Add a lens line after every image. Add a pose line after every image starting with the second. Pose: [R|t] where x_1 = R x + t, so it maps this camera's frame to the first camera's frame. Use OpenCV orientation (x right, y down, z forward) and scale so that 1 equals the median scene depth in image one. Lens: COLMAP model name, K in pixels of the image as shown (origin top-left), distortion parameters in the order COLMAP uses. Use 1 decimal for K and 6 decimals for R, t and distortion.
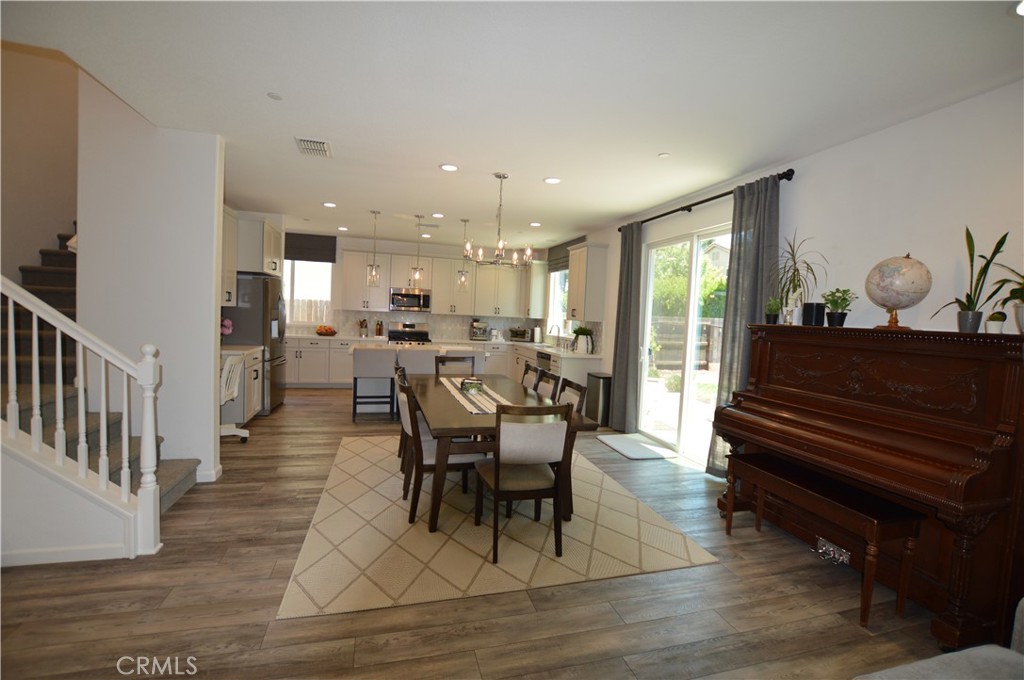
lens RADIAL K [[454.3, 0, 512.2], [0, 454.3, 342.2], [0, 0, 1]] dist [-0.029399, 0.001576]
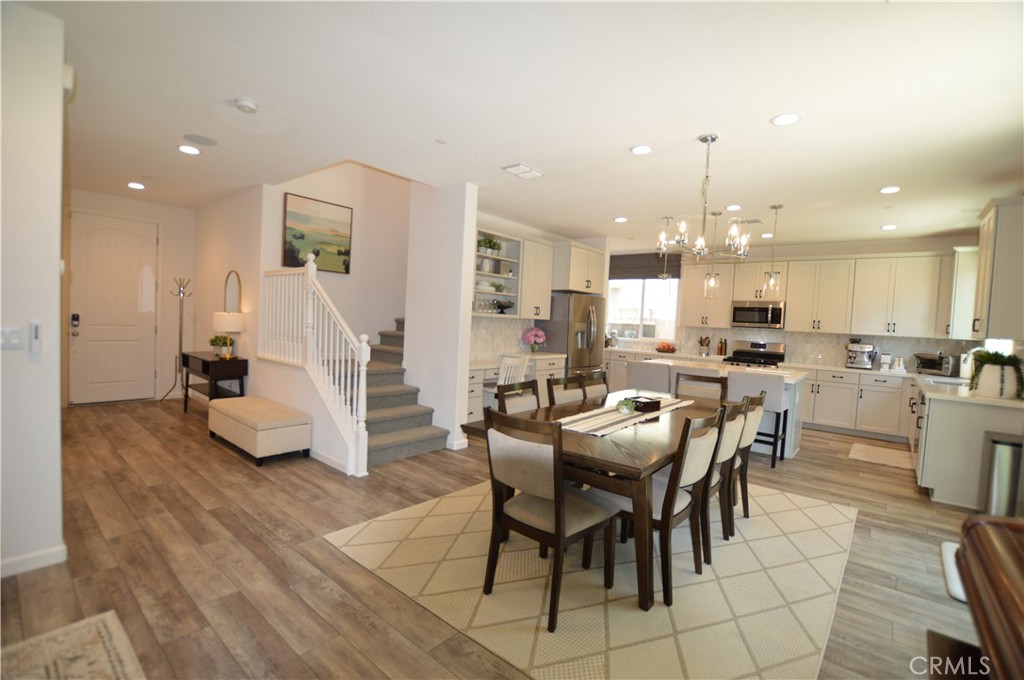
lens RADIAL K [[454.3, 0, 510.0], [0, 454.3, 340.4], [0, 0, 1]] dist [-0.029399, 0.001576]
pose [[0.567353, 0.018377, -0.823270, 0.357212], [-0.070337, 0.997179, -0.026214, 0.015268], [0.820466, 0.072779, 0.567045, 0.270648]]
